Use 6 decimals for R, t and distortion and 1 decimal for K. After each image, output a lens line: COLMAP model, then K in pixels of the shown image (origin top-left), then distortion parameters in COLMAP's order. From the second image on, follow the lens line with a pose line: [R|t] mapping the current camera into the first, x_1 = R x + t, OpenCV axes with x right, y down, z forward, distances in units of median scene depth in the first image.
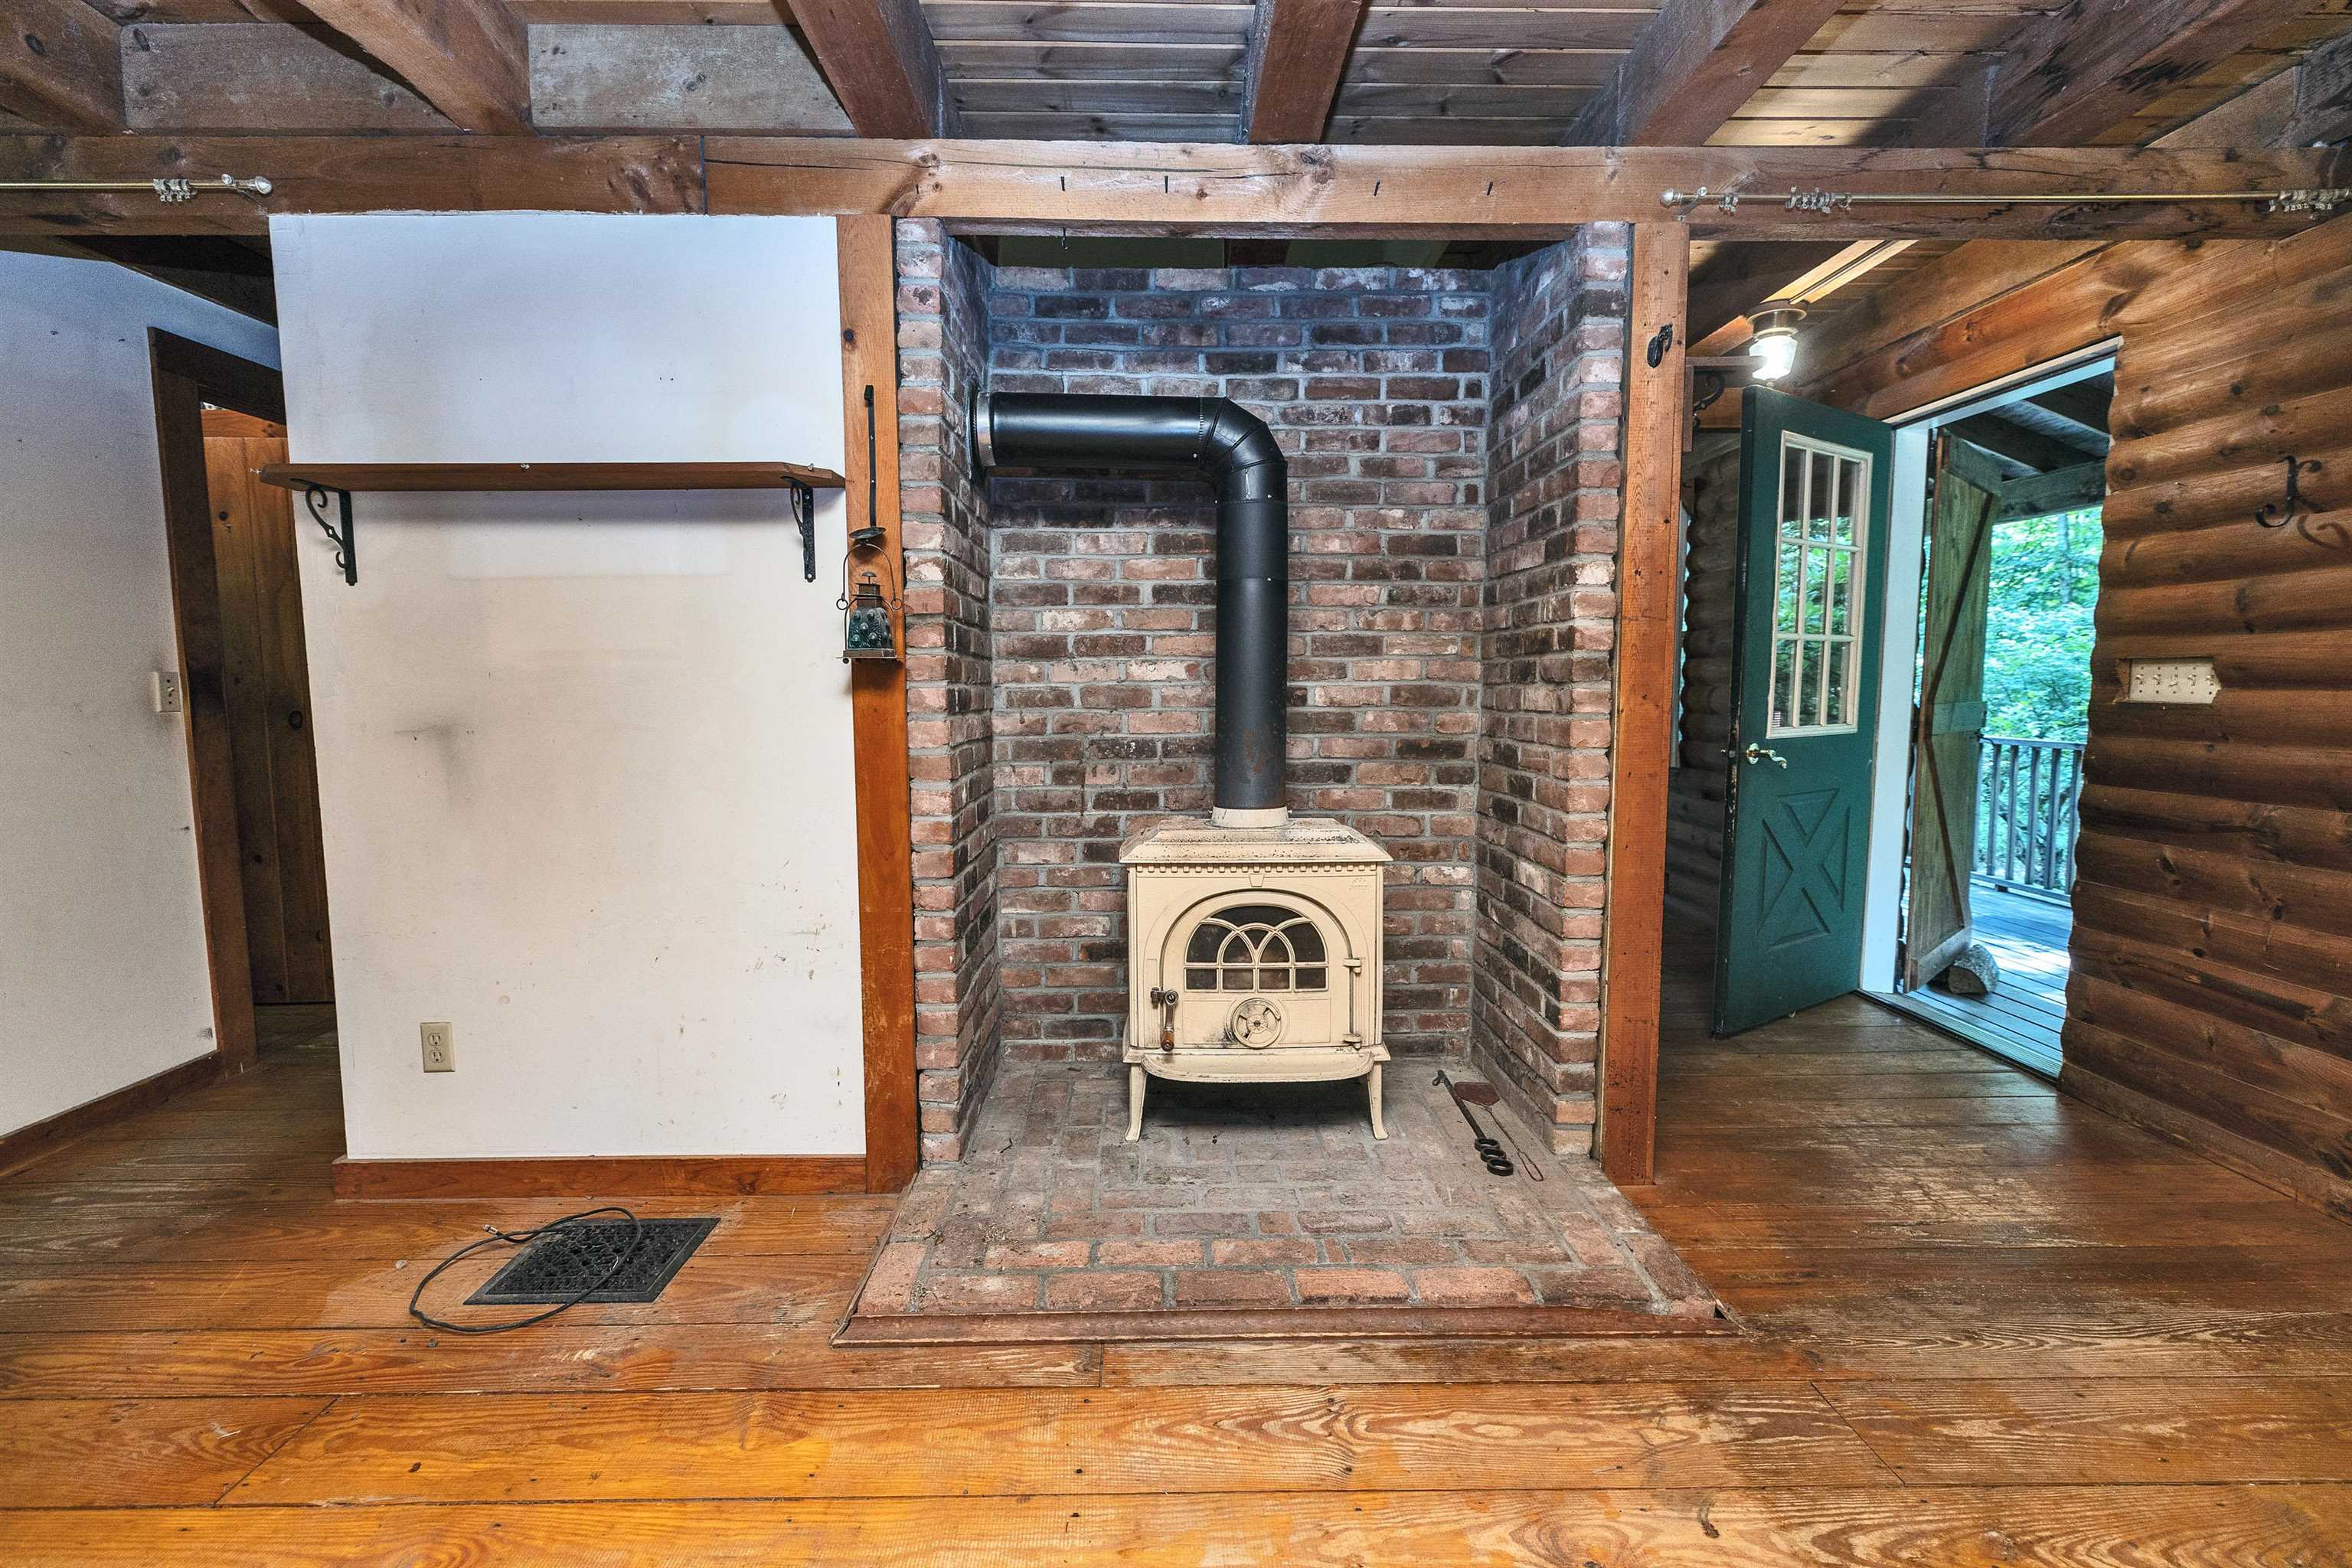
lens RADIAL K [[1047.3, 0, 1176.3], [0, 1047.3, 781.7], [0, 0, 1]] dist [0.005888, -0.000439]
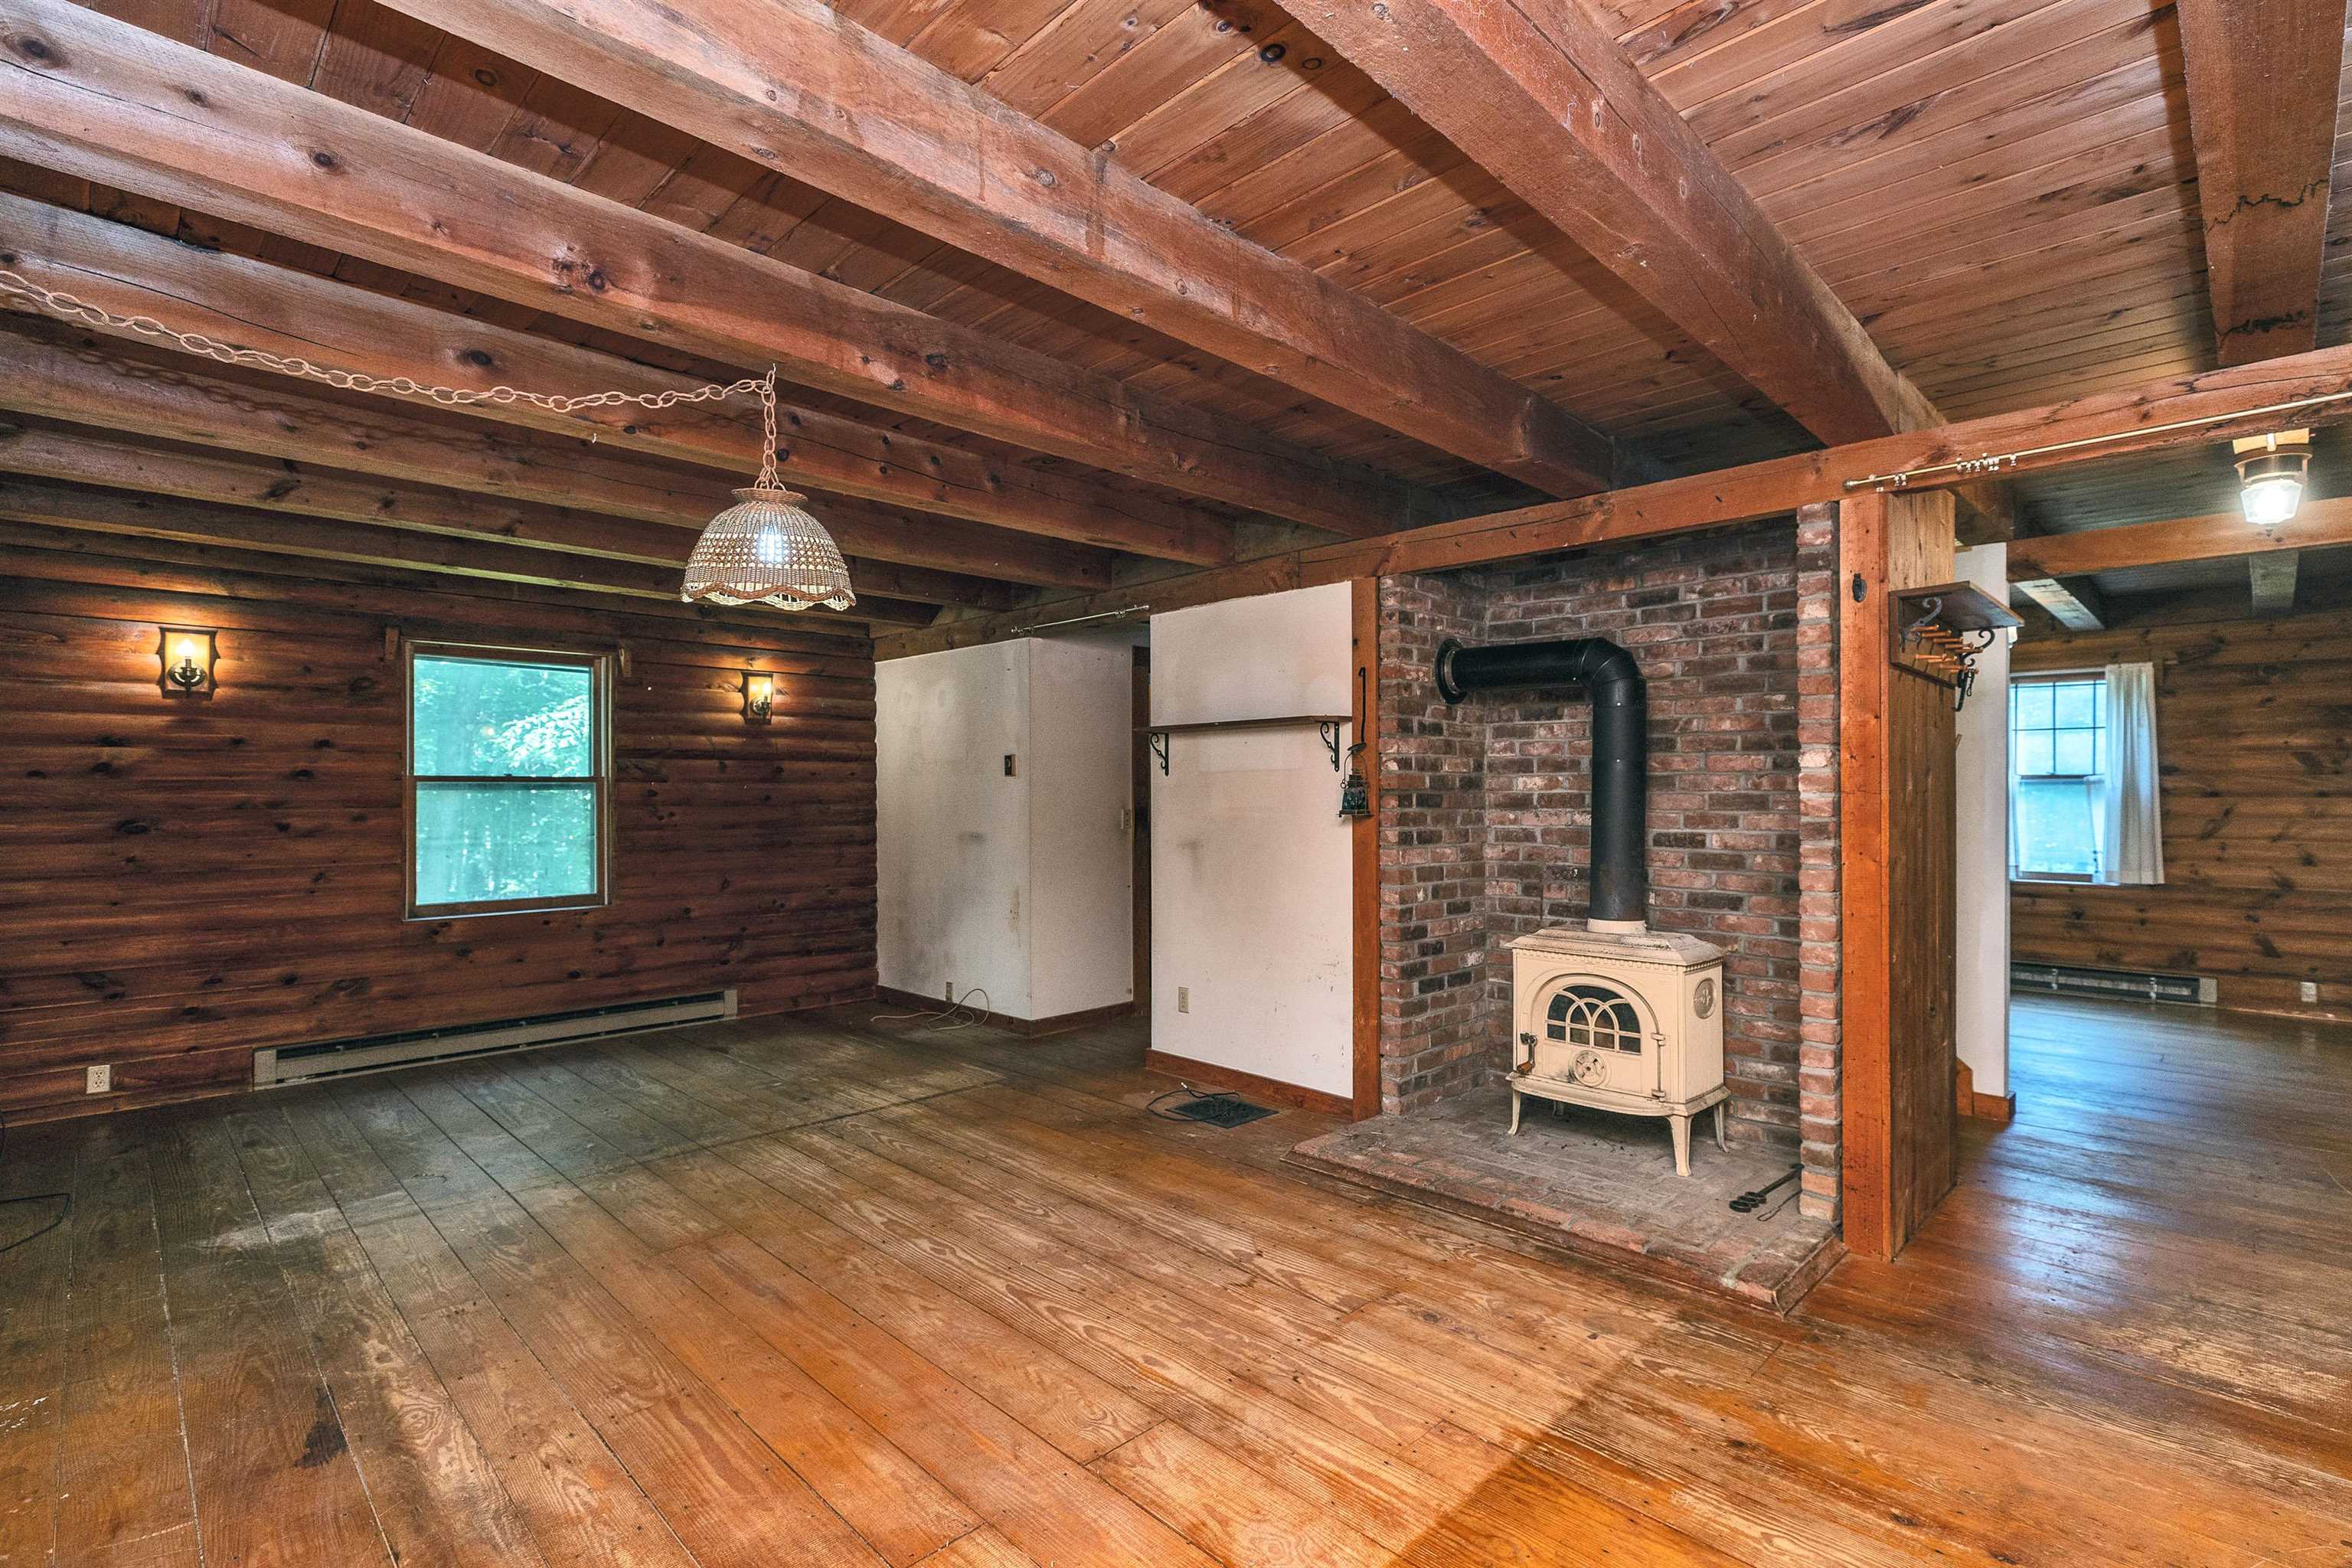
lens RADIAL K [[1067.2, 0, 1171.4], [0, 1067.2, 789.3], [0, 0, 1]] dist [0.002913, -0.000462]
pose [[0.691298, -0.000353, -0.722570, 0.739261], [-0.069100, 0.995384, -0.066596, -0.013906], [0.719258, 0.095968, 0.688083, -0.457271]]
